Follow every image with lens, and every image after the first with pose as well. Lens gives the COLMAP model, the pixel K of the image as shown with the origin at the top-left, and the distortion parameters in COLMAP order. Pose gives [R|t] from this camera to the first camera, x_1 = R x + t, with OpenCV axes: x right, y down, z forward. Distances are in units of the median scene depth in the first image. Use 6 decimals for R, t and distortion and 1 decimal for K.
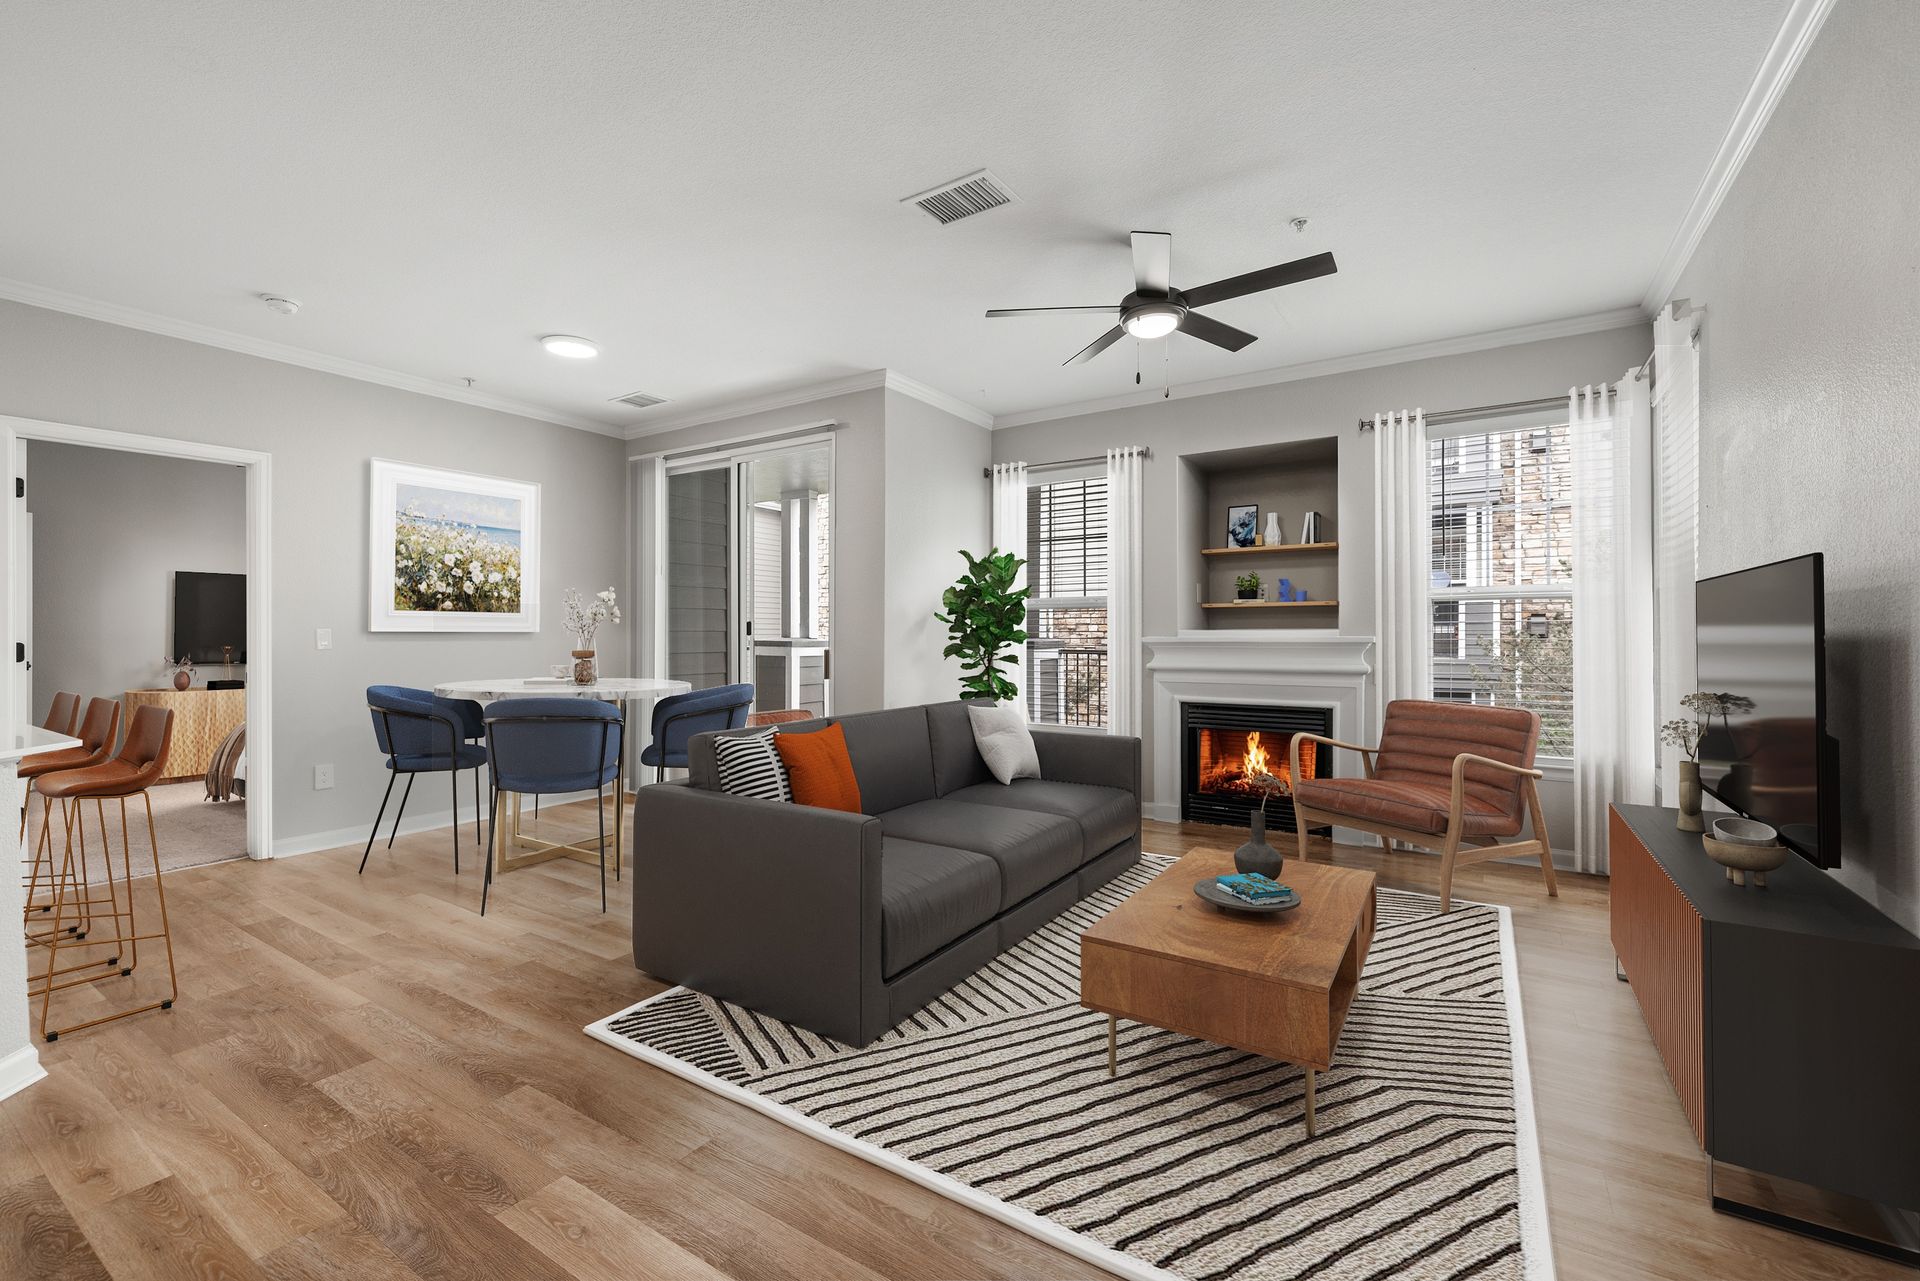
lens RADIAL K [[819.6, 0, 956.6], [0, 819.6, 637.0], [0, 0, 1]] dist [-0.000126, 0.000002]
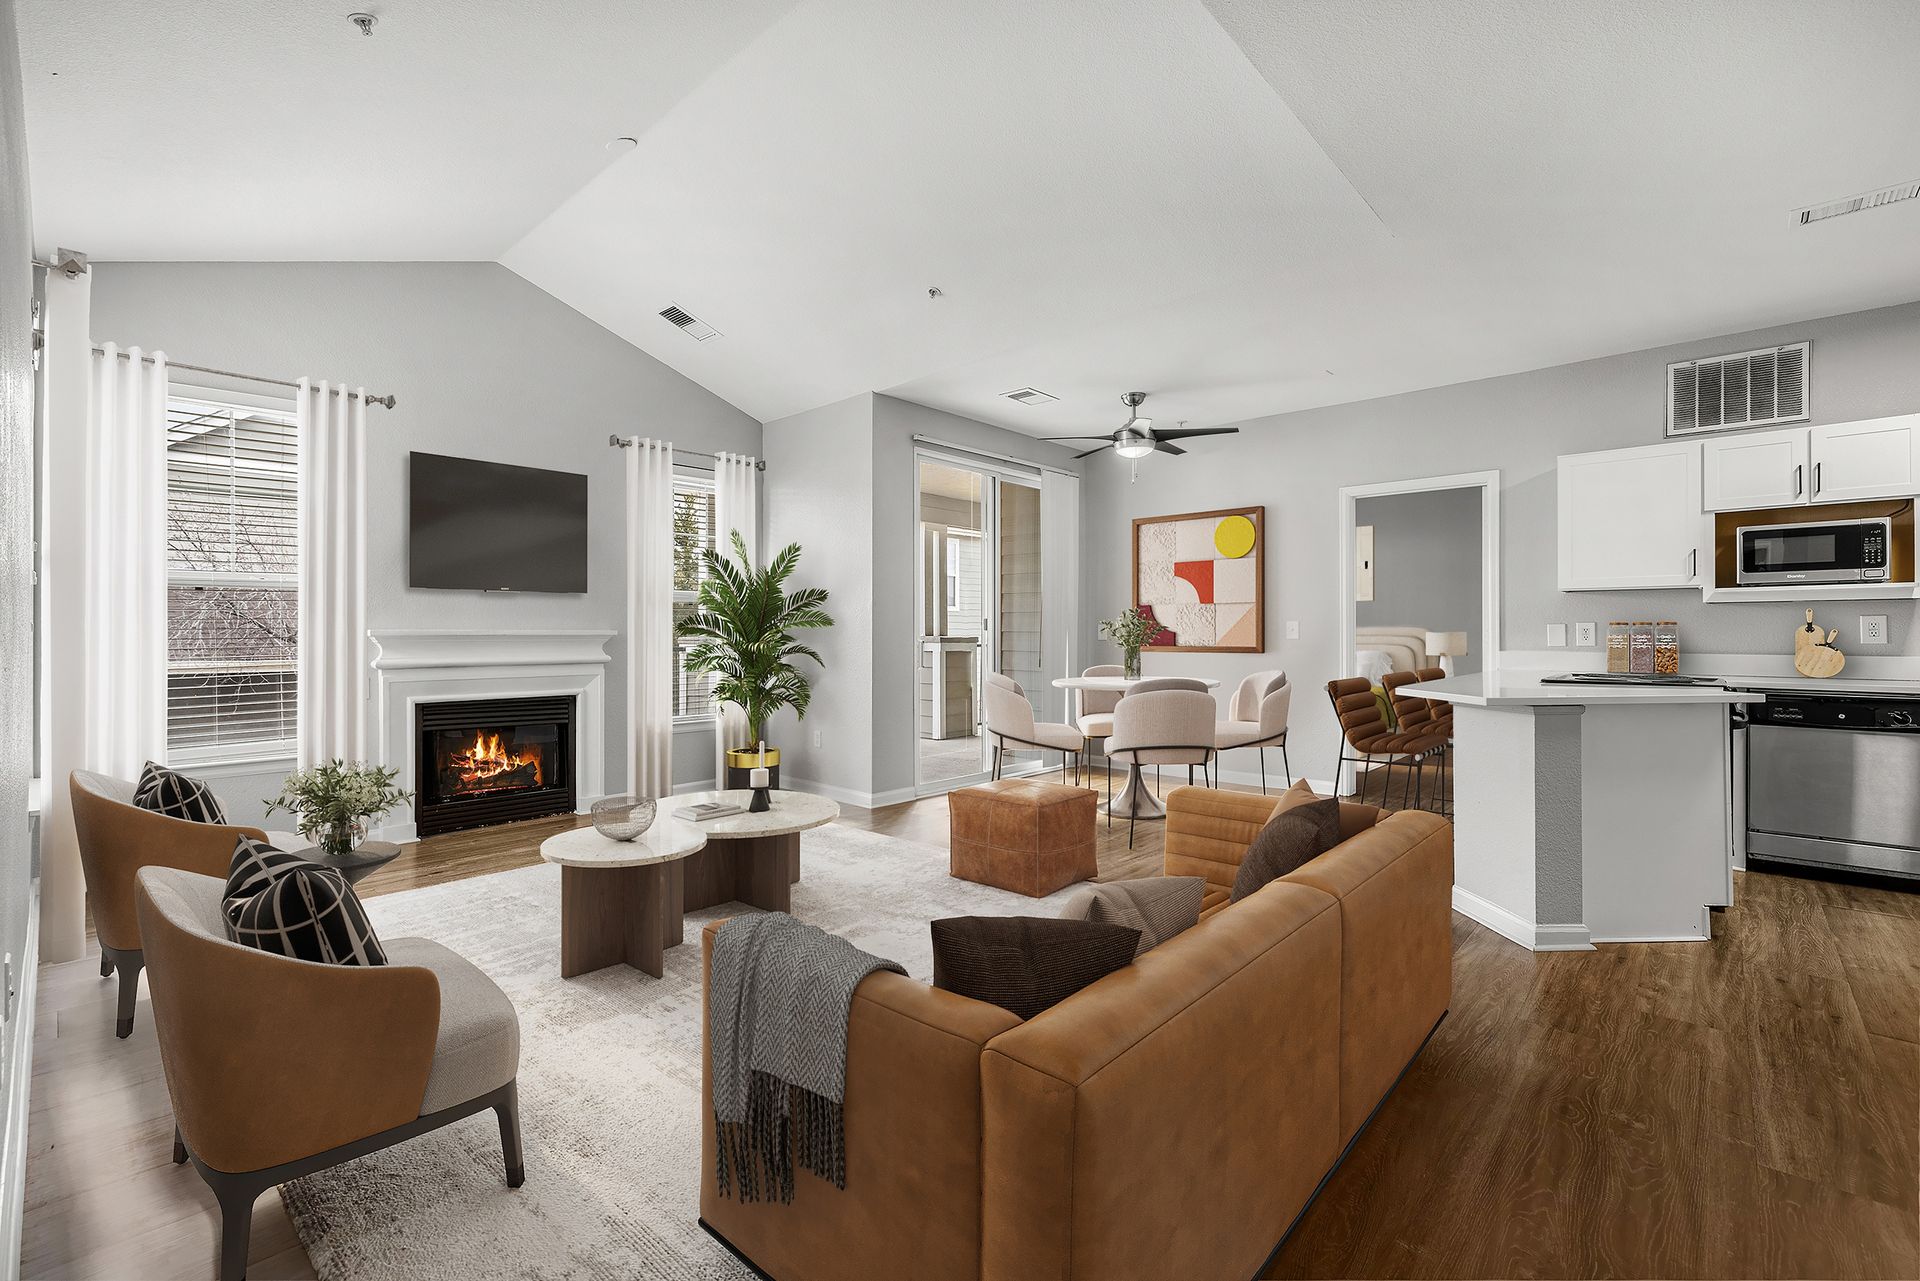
lens RADIAL K [[809.1, 0, 953.2], [0, 809.1, 630.7], [0, 0, 1]] dist [-0.000128, 0.000015]
pose [[0.178685, 0.000549, 0.983906, -0.525566], [-0.004105, 0.999992, 0.000188, 0.001878], [-0.983898, -0.004072, 0.178686, 0.339962]]
